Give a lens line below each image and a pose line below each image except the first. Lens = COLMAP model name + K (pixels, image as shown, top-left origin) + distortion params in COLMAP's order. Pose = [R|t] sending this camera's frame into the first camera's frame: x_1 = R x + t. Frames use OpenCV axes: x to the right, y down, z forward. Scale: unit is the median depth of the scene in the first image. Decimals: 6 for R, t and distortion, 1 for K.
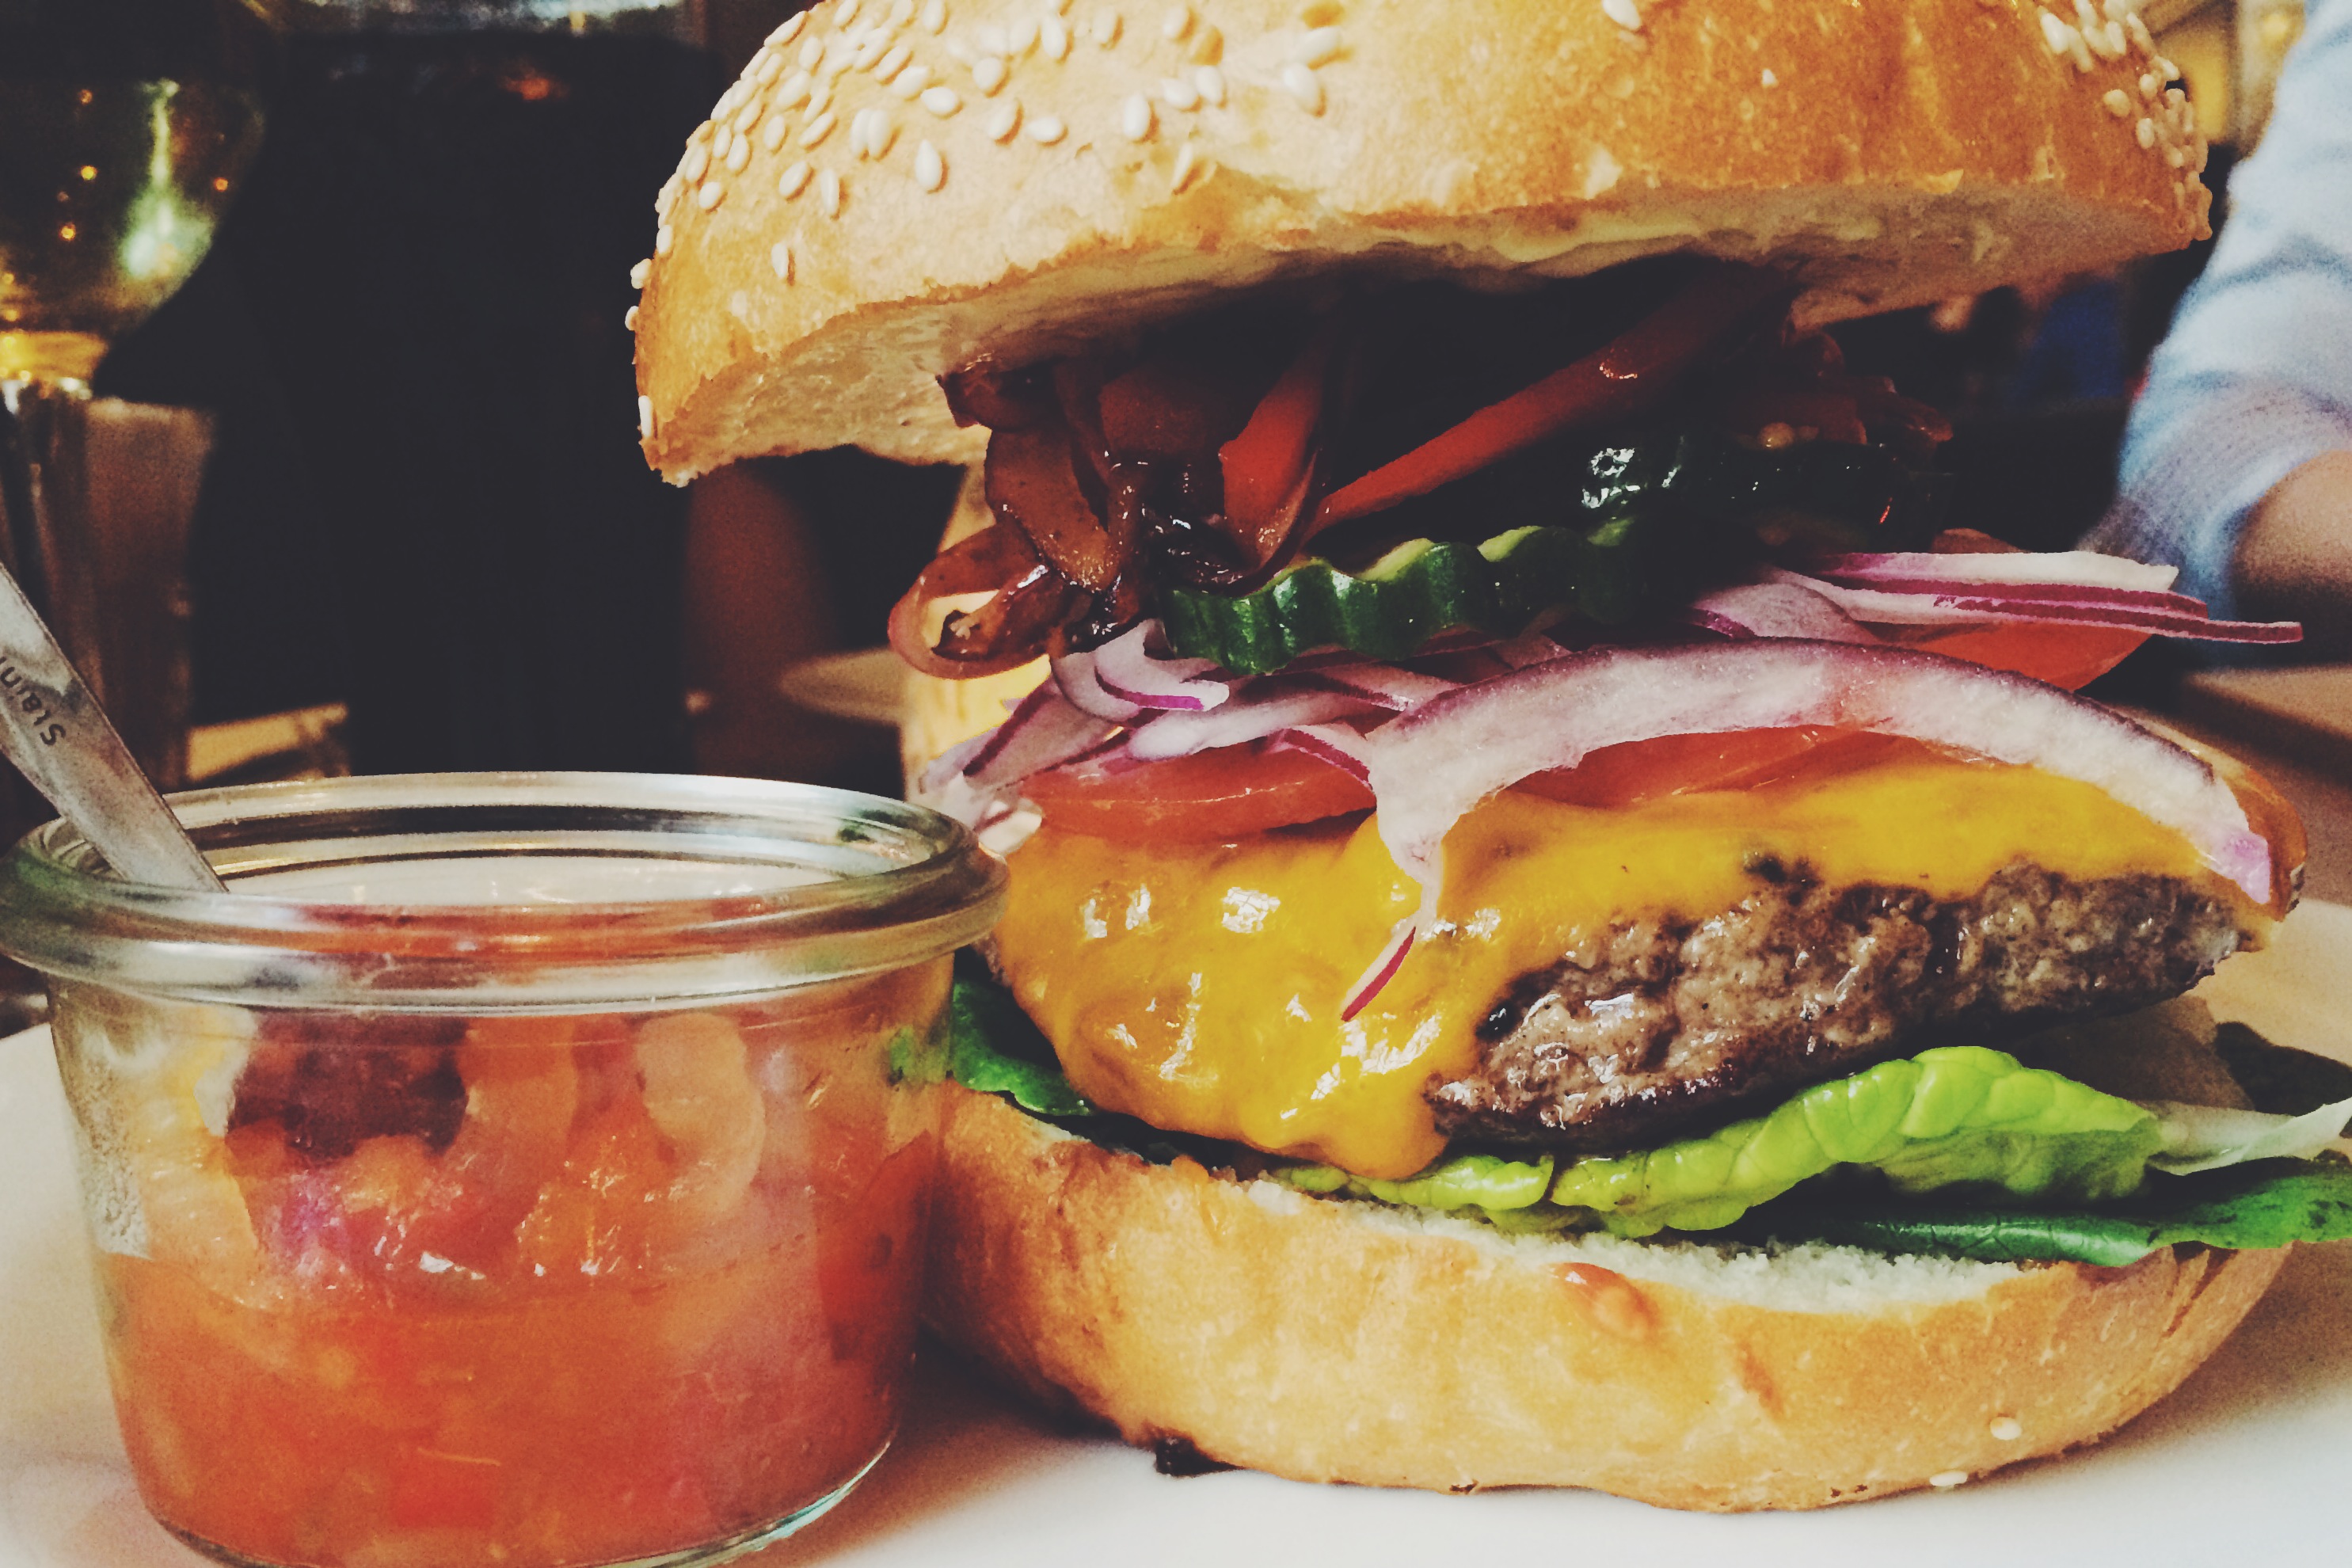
lens RADIAL K [[1829.3, 0, 1187.6], [0, 1829.3, 781.7], [0, 0, 1]] dist [0.052322, -0.016417]
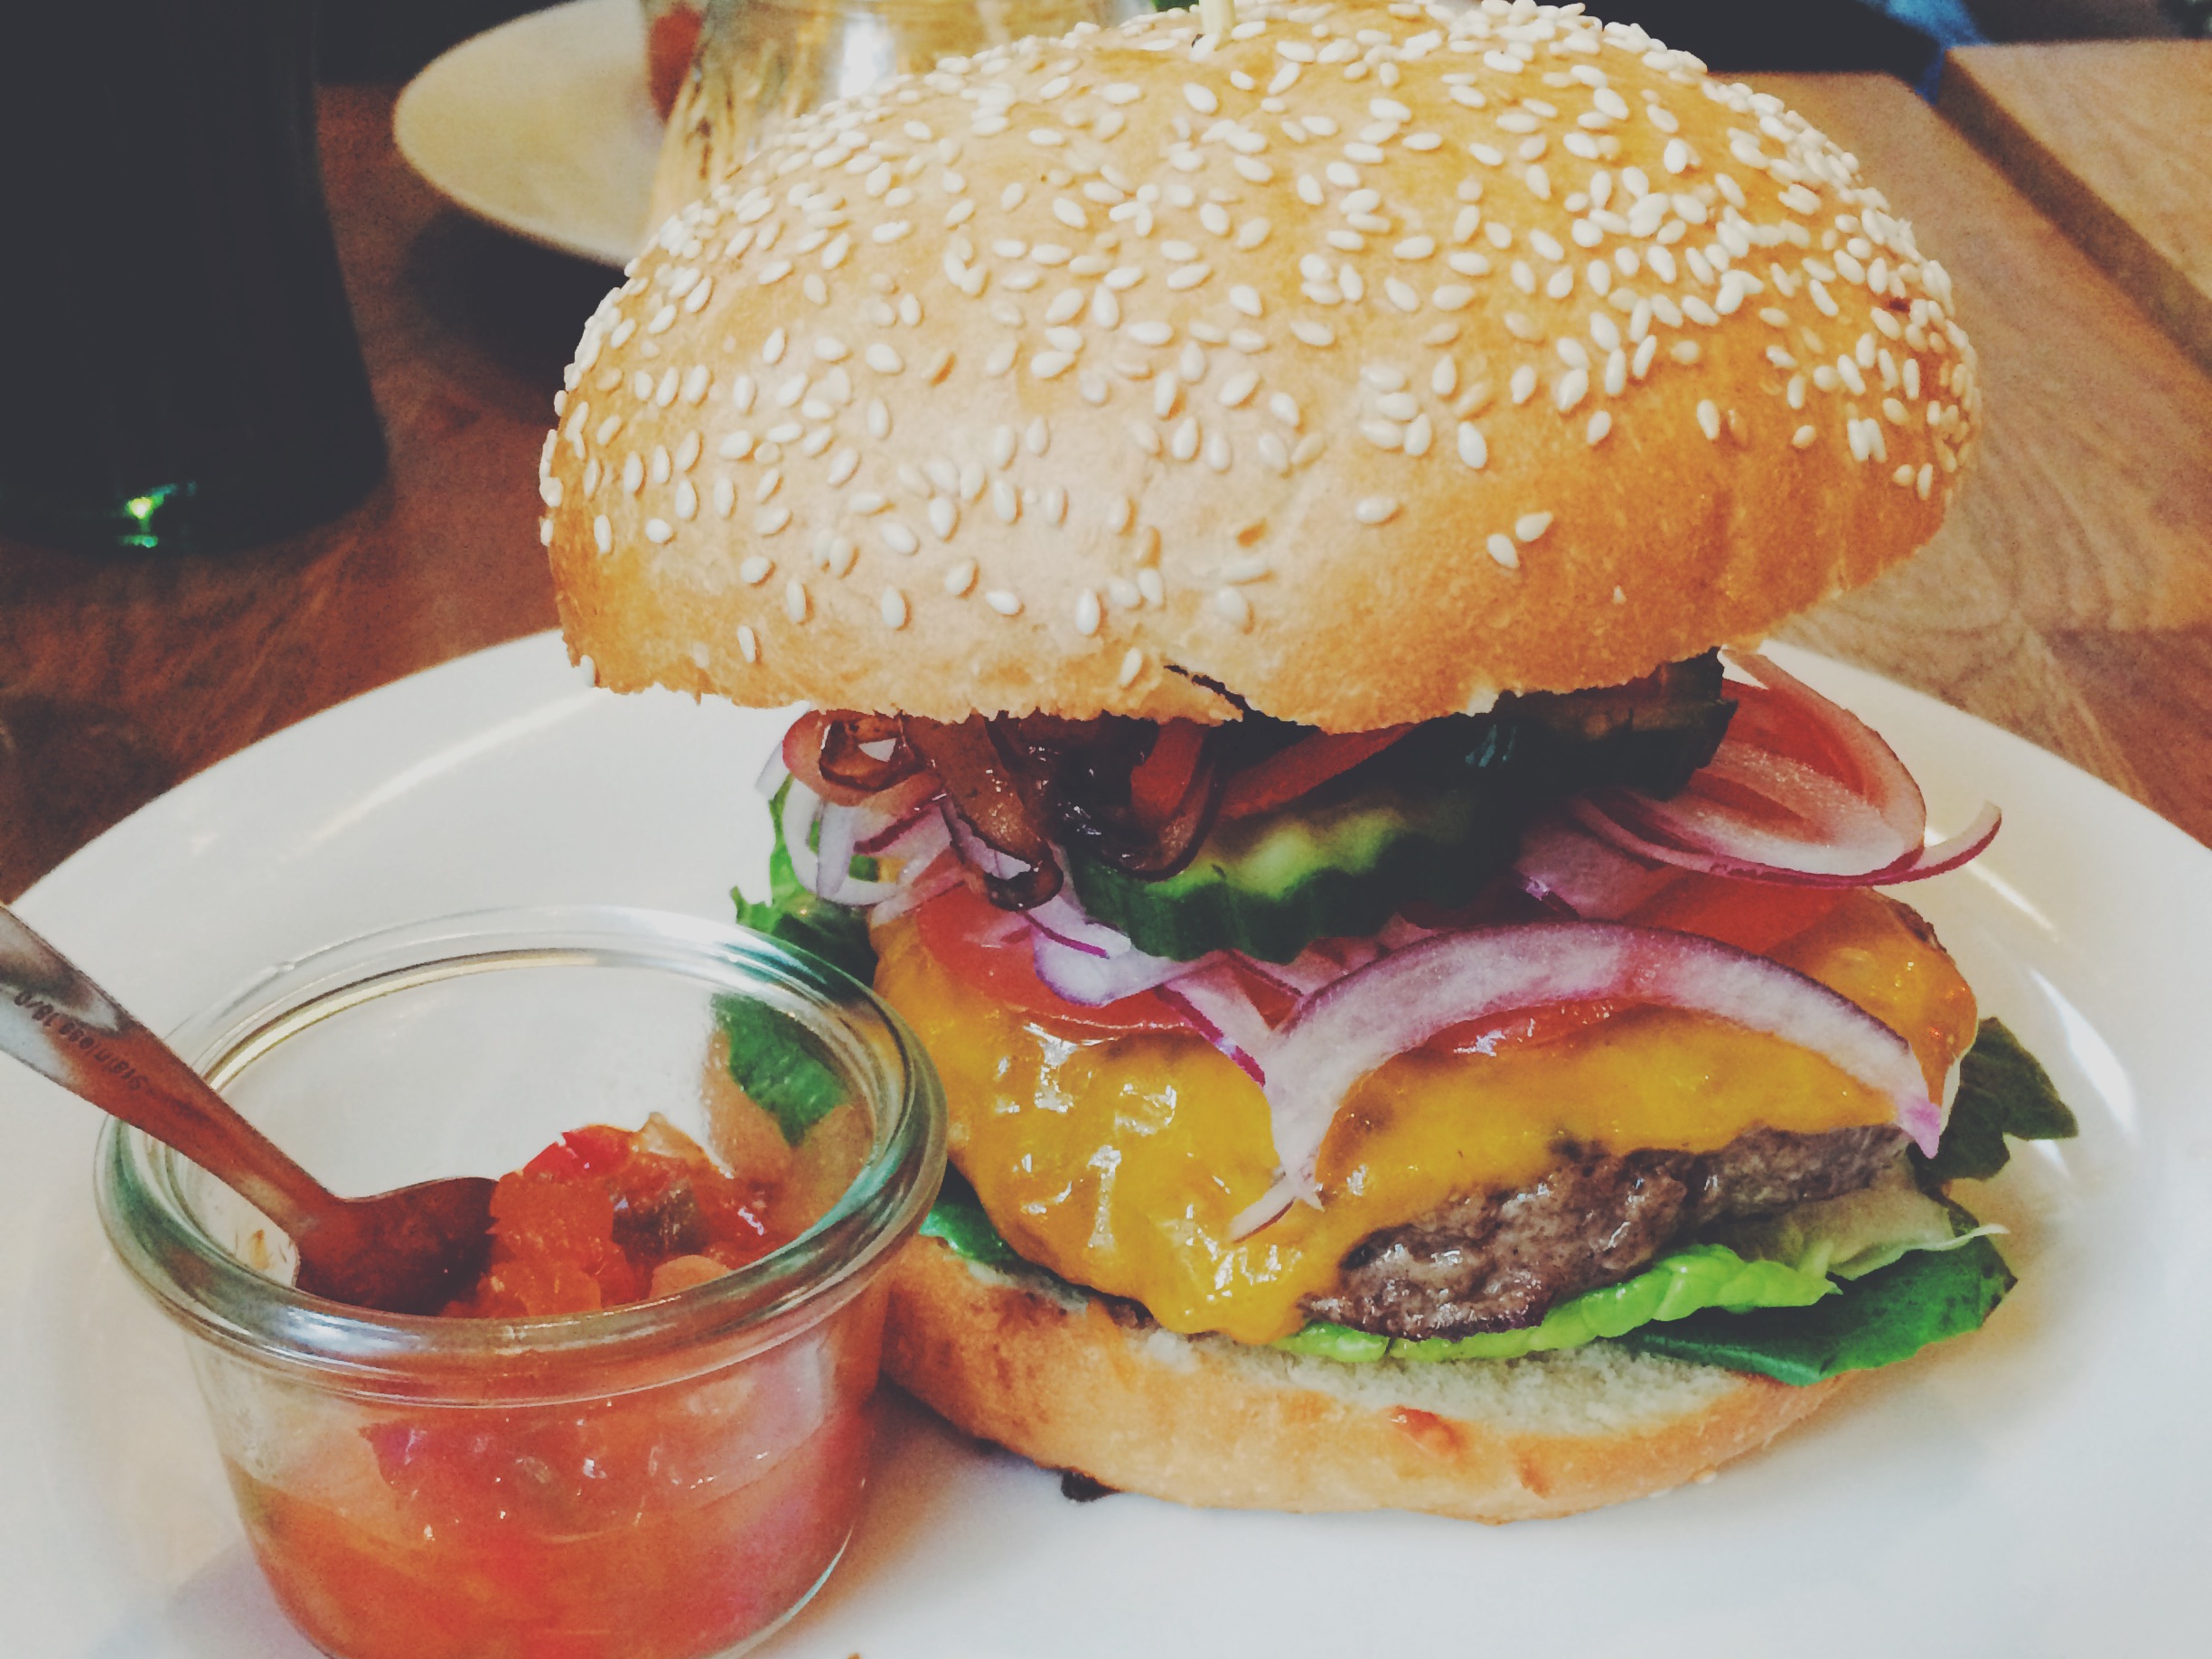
lens RADIAL K [[1955.5, 0, 1093.7], [0, 1955.5, 834.0], [0, 0, 1]] dist [0.074466, -0.000030]
pose [[0.994201, -0.030075, 0.103249, -0.148597], [-0.001683, 0.955630, 0.294566, -0.562498], [-0.107527, -0.293031, 0.950037, -0.203433]]
